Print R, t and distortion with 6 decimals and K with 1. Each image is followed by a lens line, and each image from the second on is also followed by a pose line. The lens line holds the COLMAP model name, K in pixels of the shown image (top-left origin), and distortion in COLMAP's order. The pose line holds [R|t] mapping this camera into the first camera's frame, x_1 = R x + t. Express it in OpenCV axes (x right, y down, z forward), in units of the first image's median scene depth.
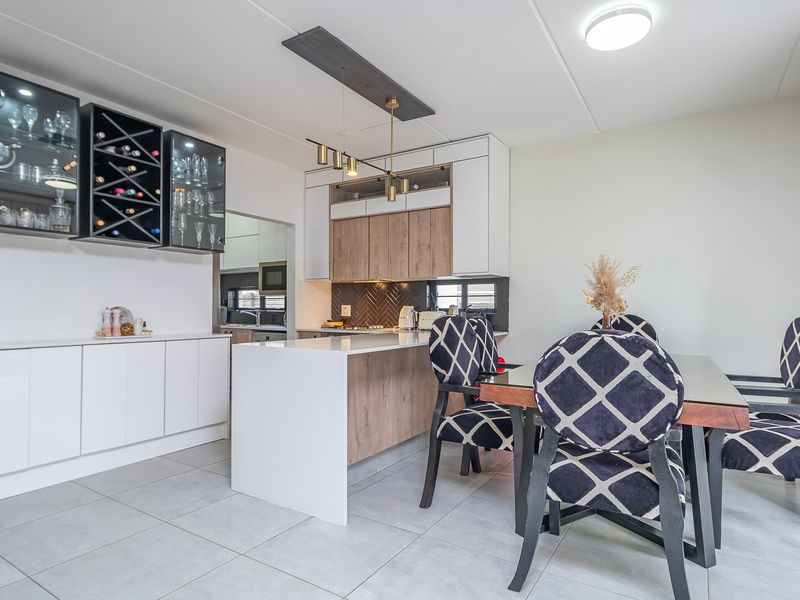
lens RADIAL K [[473.2, 0, 402.1], [0, 473.2, 303.8], [0, 0, 1]] dist [-0.000631, -0.000515]
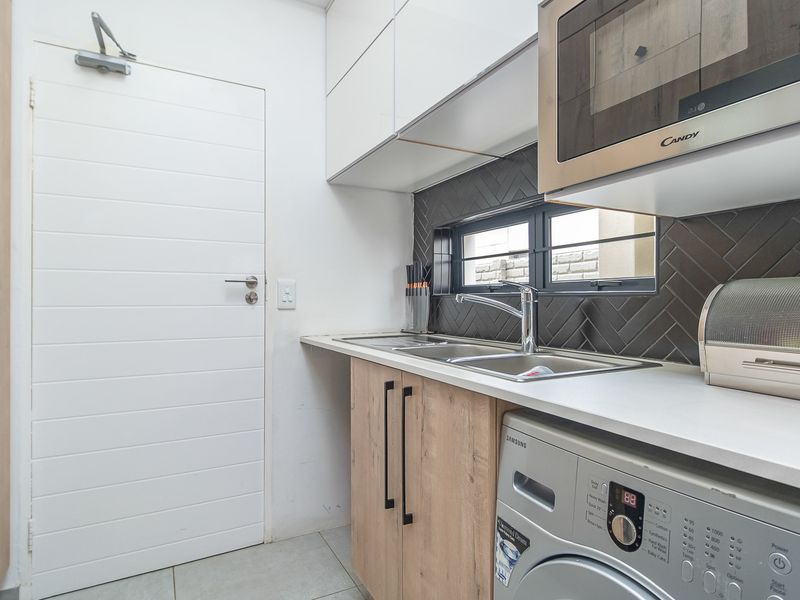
lens RADIAL K [[465.5, 0, 400.8], [0, 465.5, 296.0], [0, 0, 1]] dist [-0.005023, -0.000313]
pose [[0.864316, -0.007512, -0.502893, -0.366444], [0.008212, 0.999966, -0.000823, 0.025096], [0.502882, -0.003418, 0.864348, 1.162300]]
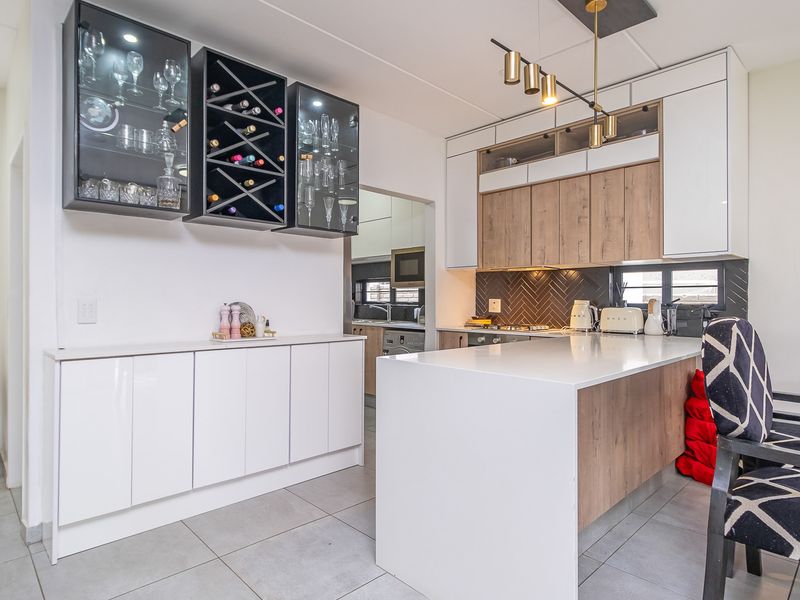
lens RADIAL K [[465.5, 0, 400.8], [0, 465.5, 296.0], [0, 0, 1]] dist [-0.005023, -0.000313]
pose [[0.971399, -0.001833, -0.237444, -0.116489], [0.001971, 0.999998, 0.000342, -0.003857], [0.237443, -0.000800, 0.971401, 0.247032]]
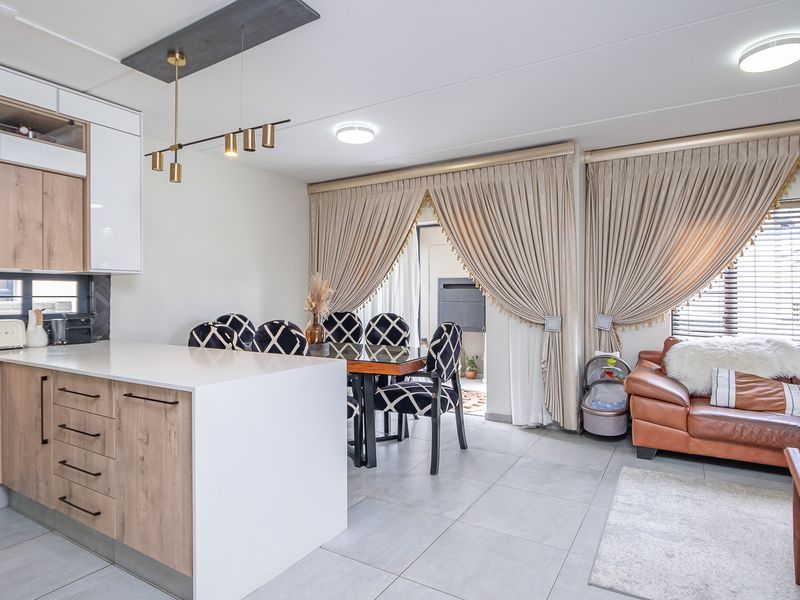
lens RADIAL K [[465.5, 0, 400.8], [0, 465.5, 296.0], [0, 0, 1]] dist [-0.005023, -0.000313]
pose [[-0.023718, -0.002723, 0.999715, -0.690746], [-0.006470, 0.999976, 0.002570, -0.027060], [-0.999698, -0.006408, -0.023735, 0.551446]]
